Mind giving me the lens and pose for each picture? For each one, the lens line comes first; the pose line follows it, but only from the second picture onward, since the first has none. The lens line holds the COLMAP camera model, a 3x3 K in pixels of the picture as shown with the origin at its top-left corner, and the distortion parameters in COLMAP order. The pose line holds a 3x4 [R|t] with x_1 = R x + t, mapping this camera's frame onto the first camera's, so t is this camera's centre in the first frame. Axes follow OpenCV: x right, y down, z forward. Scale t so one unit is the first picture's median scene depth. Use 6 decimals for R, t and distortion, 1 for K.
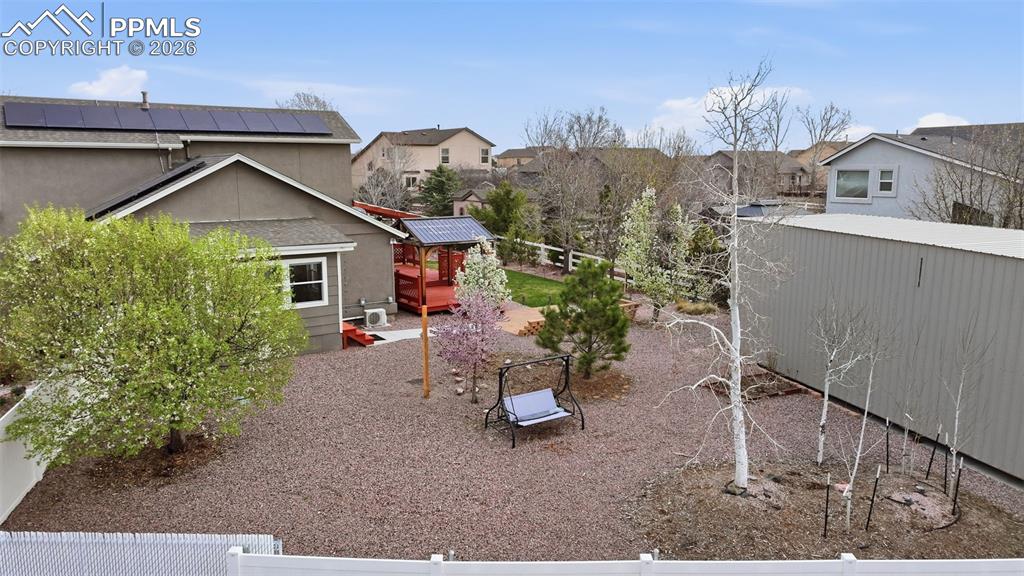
lens RADIAL K [[717.6, 0, 512.8], [0, 717.6, 290.1], [0, 0, 1]] dist [0.000033, 0.009849]
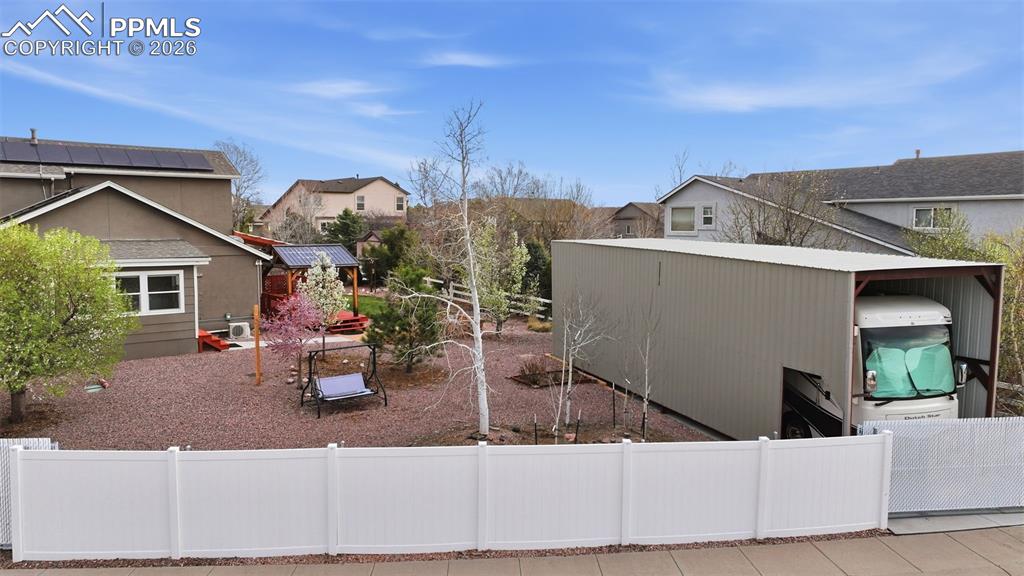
lens RADIAL K [[717.6, 0, 511.0], [0, 717.6, 287.4], [0, 0, 1]] dist [0.000033, 0.009849]
pose [[0.997347, -0.001633, 0.072777, 0.146200], [0.007479, 0.996756, -0.080135, 0.063695], [-0.072410, 0.080467, 0.994124, -0.138506]]
